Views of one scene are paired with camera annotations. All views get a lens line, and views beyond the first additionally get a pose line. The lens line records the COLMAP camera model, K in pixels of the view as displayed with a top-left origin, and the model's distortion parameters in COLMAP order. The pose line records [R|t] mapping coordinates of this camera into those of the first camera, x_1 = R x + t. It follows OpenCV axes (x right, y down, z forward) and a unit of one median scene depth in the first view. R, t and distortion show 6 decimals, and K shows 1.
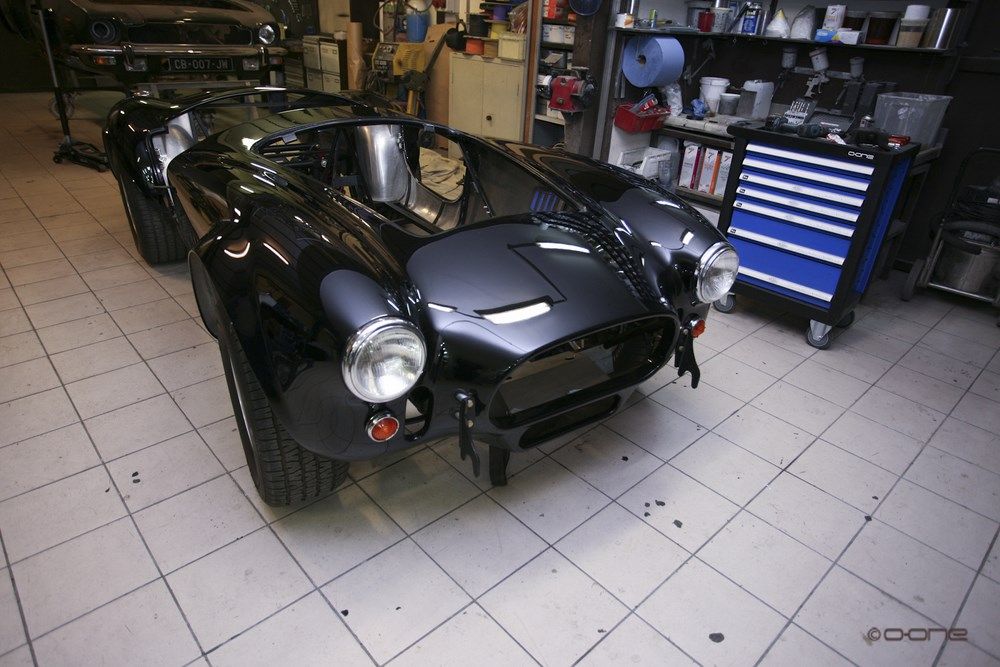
lens RADIAL K [[621.8, 0, 500.0], [0, 621.8, 333.5], [0, 0, 1]] dist [-0.066998, 0.056163]
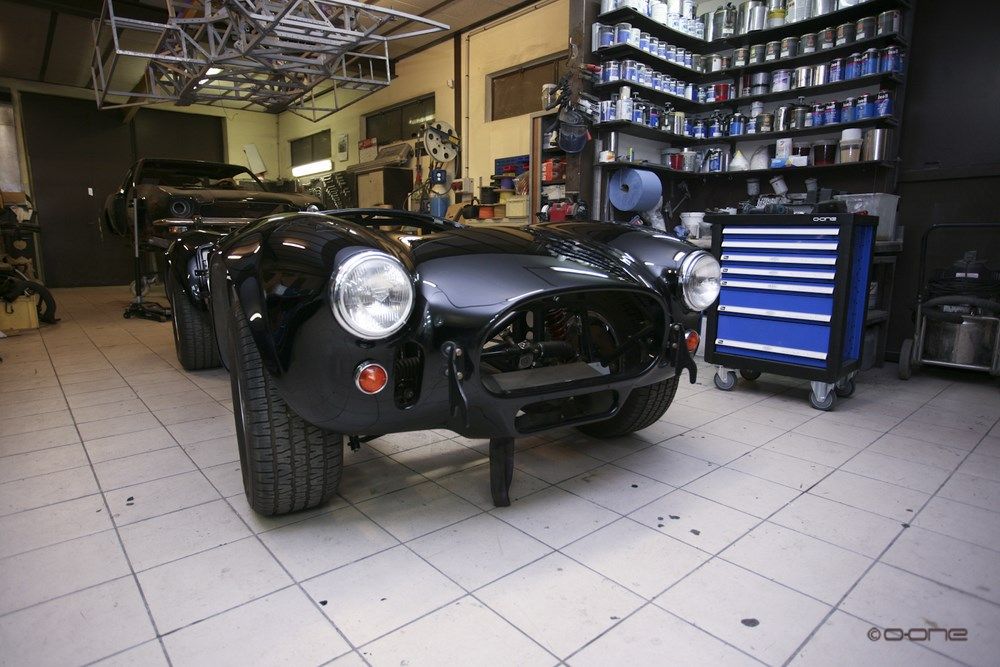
lens RADIAL K [[575.8, 0, 500.0], [0, 575.8, 333.5], [0, 0, 1]] dist [-0.067482, 0.043698]
pose [[0.998616, -0.039668, -0.034526, 0.020618], [0.026716, 0.948165, -0.316655, 0.152849], [0.045297, 0.315294, 0.947912, 0.046668]]
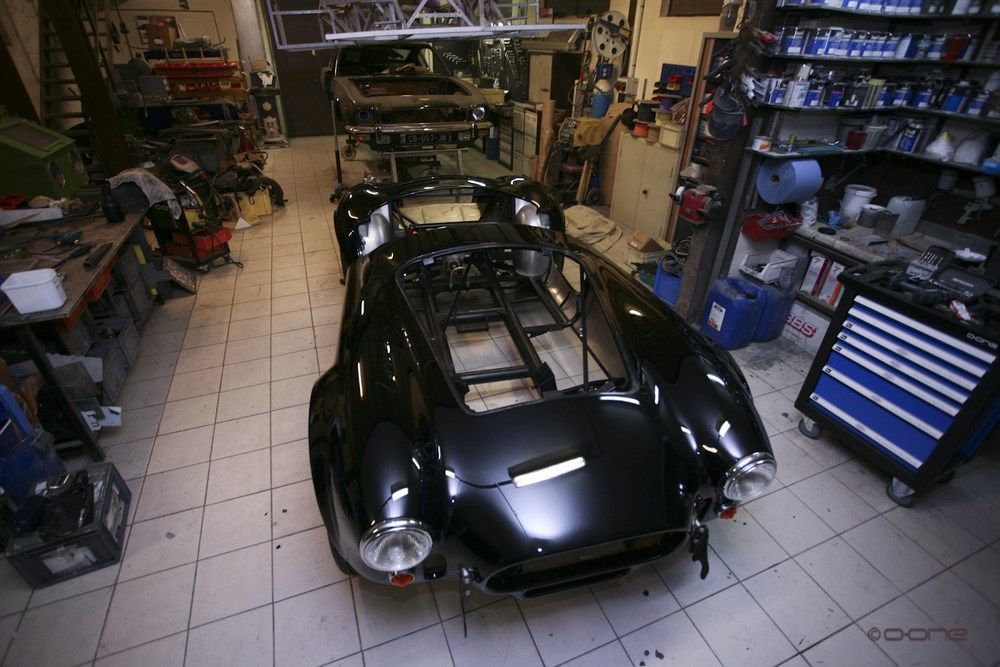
lens RADIAL K [[487.0, 0, 500.0], [0, 487.0, 333.5], [0, 0, 1]] dist [-0.065244, 0.025556]
pose [[0.933436, 0.163973, -0.319076, 0.092959], [-0.145277, 0.986011, 0.081711, -0.181233], [0.328011, -0.029918, 0.944200, 0.061095]]
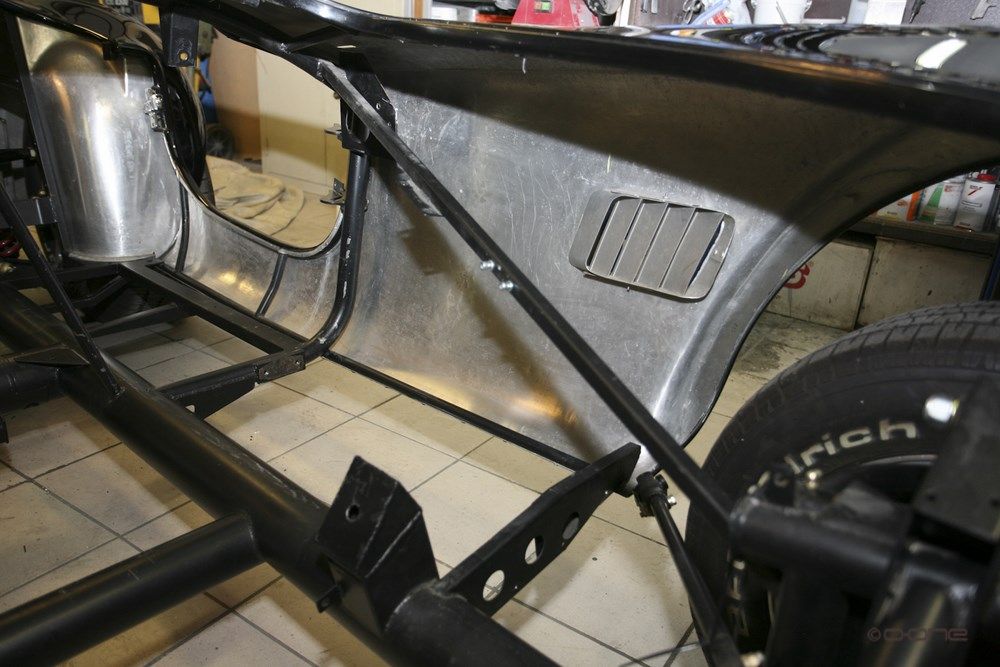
lens RADIAL K [[791.8, 0, 500.0], [0, 791.8, 333.5], [0, 0, 1]] dist [-0.006179, -0.001121]
pose [[0.973797, -0.077870, 0.213672, -0.066371], [0.098422, 0.991310, -0.087284, -0.106227], [-0.205018, 0.106027, 0.972998, 0.493674]]
